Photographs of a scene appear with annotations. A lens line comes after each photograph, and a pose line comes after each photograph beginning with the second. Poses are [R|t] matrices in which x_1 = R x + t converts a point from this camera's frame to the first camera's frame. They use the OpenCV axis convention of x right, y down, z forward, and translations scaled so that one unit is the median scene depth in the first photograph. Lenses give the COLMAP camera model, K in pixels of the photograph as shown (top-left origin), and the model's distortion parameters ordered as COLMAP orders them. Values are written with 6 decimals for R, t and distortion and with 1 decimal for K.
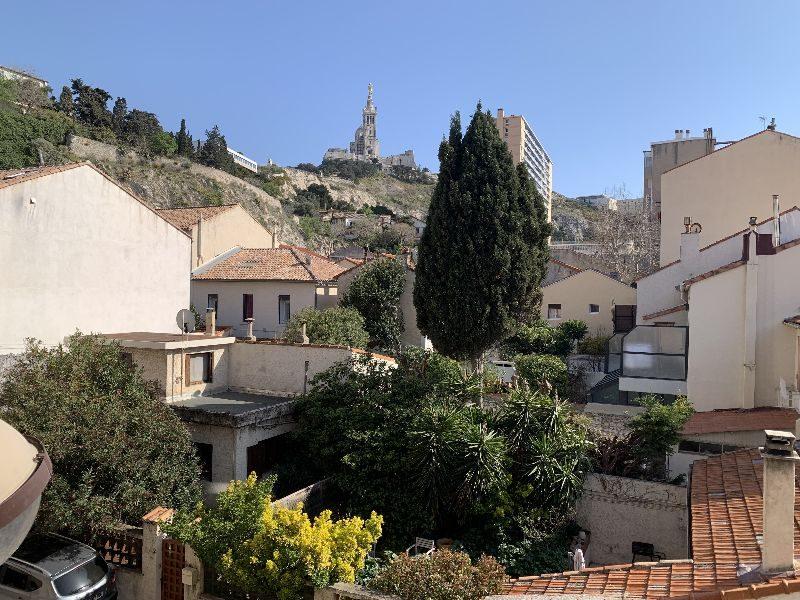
lens RADIAL K [[608.8, 0, 401.2], [0, 608.8, 298.5], [0, 0, 1]] dist [0.009237, -0.002927]
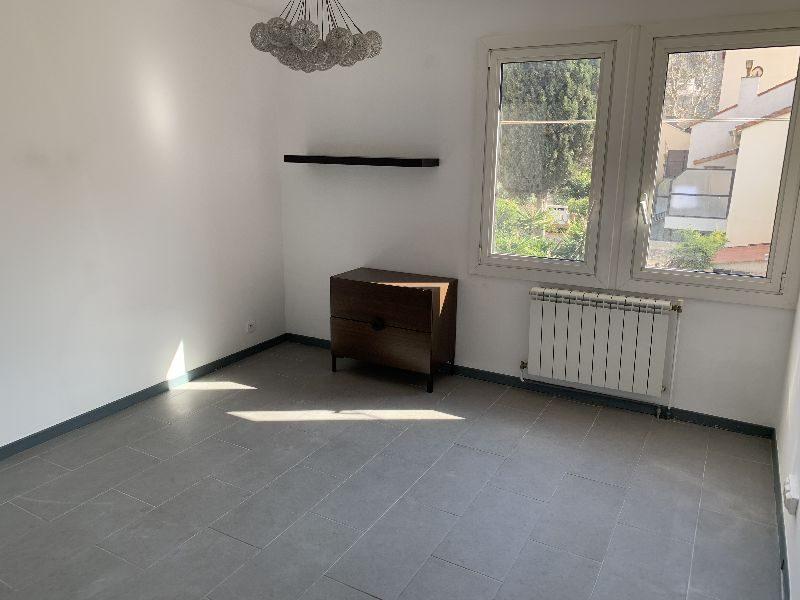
lens RADIAL K [[608.8, 0, 397.0], [0, 608.8, 301.2], [0, 0, 1]] dist [0.009237, -0.002927]
pose [[0.997536, 0.007507, -0.069755, -0.055134], [0.009793, 0.969626, 0.244395, 0.001227], [0.069471, -0.244476, 0.967164, -0.156757]]
